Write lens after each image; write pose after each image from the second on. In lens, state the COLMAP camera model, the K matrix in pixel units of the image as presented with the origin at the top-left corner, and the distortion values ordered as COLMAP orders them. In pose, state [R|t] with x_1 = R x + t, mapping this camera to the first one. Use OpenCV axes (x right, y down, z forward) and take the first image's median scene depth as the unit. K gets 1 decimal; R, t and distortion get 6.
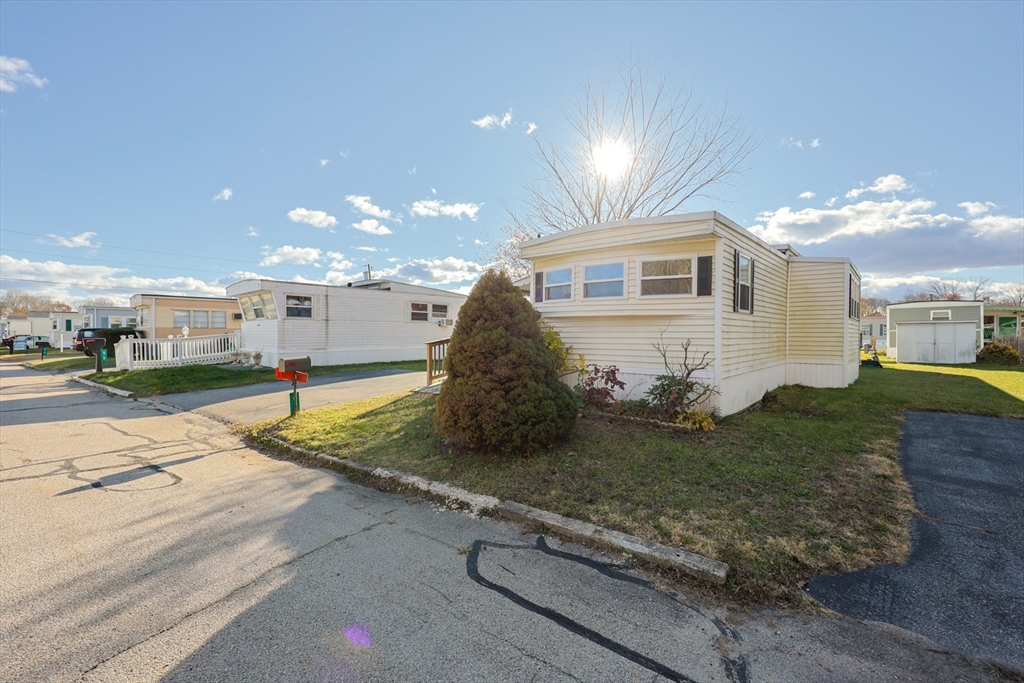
lens RADIAL K [[429.1, 0, 565.5], [0, 429.1, 348.2], [0, 0, 1]] dist [-0.000749, 0.000338]
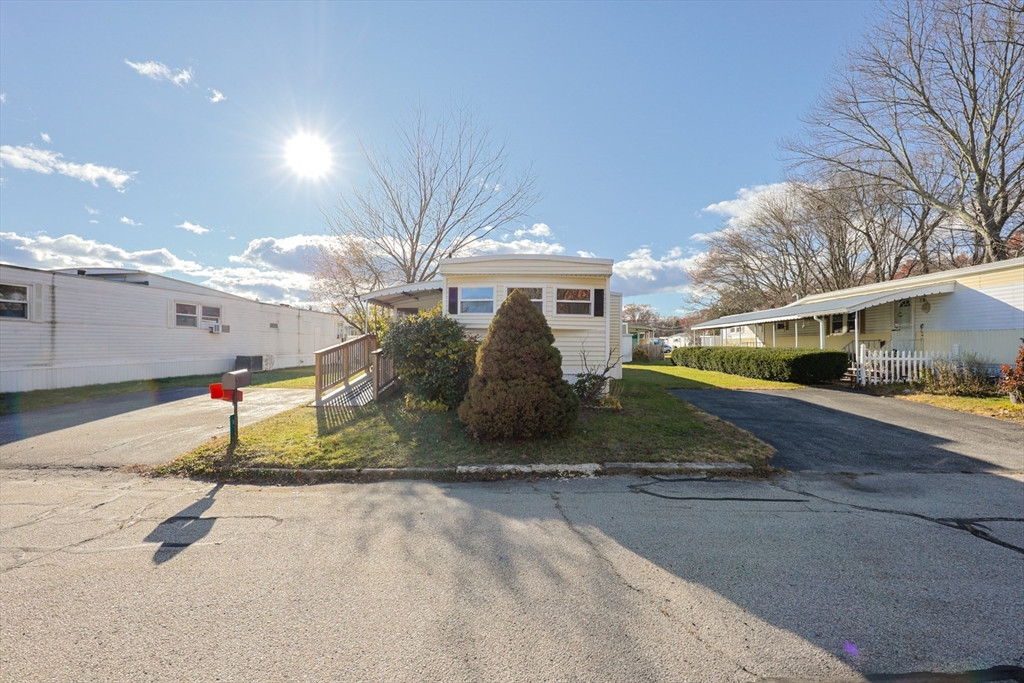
lens RADIAL K [[422.7, 0, 513.6], [0, 422.7, 347.9], [0, 0, 1]] dist [-0.002006, 0.000607]
pose [[0.807445, -0.005970, 0.589912, -0.580689], [0.018476, 0.999714, -0.015172, -0.001360], [-0.589653, 0.023150, 0.807325, 0.028674]]
